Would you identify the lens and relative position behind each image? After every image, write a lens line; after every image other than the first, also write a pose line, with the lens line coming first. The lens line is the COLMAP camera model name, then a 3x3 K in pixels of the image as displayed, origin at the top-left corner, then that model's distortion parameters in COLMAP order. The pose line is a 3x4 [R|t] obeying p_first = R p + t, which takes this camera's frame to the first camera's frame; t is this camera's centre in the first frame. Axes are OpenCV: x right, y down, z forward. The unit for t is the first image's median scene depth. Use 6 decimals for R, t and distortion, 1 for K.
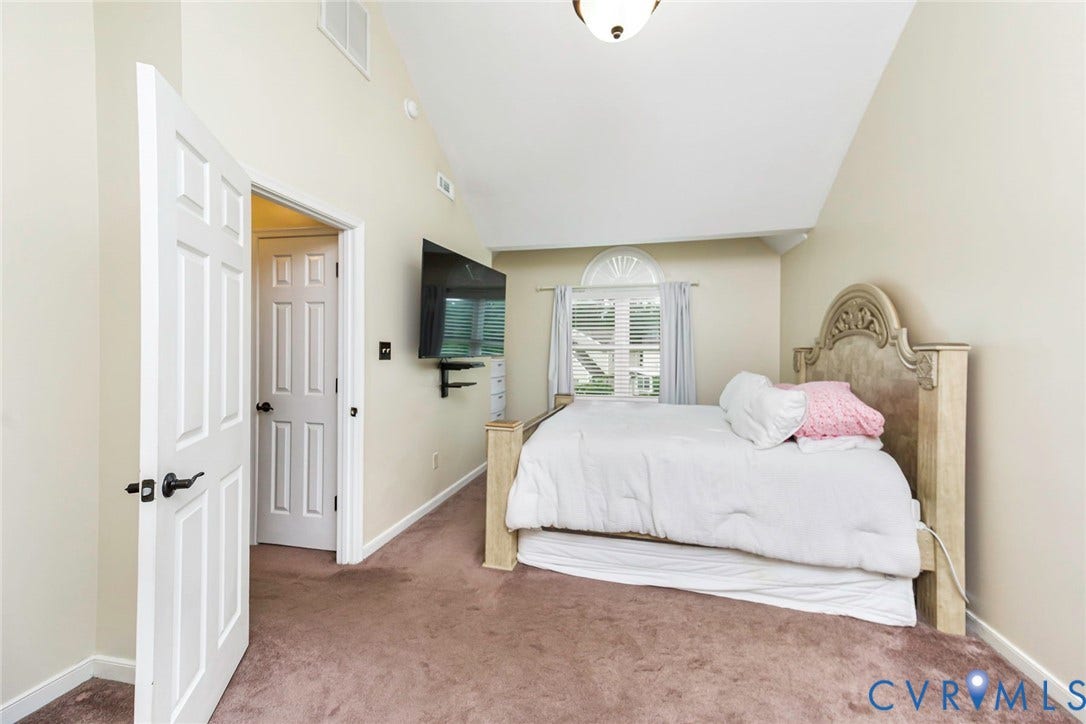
lens RADIAL K [[439.3, 0, 545.4], [0, 439.3, 354.8], [0, 0, 1]] dist [0.001619, 0.000368]
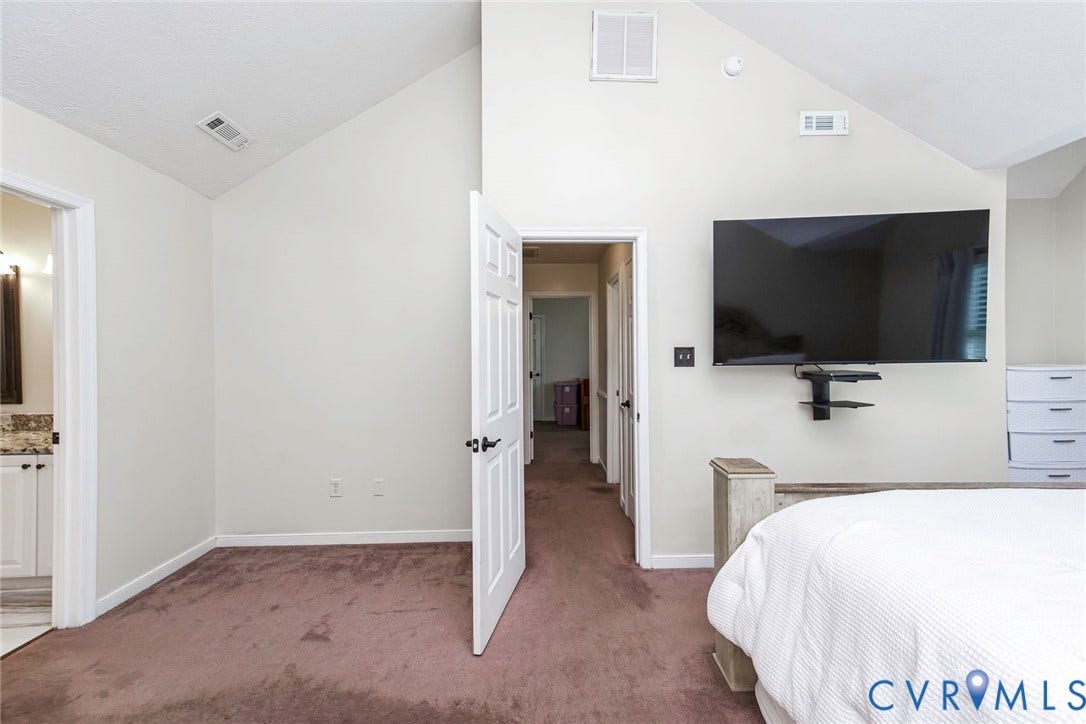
lens RADIAL K [[439.3, 0, 545.4], [0, 439.3, 354.8], [0, 0, 1]] dist [0.001619, 0.000368]
pose [[0.234933, -0.015930, -0.971881, 0.705347], [0.009721, 0.999854, -0.014039, -0.005691], [0.971963, -0.006150, 0.235053, 0.761369]]
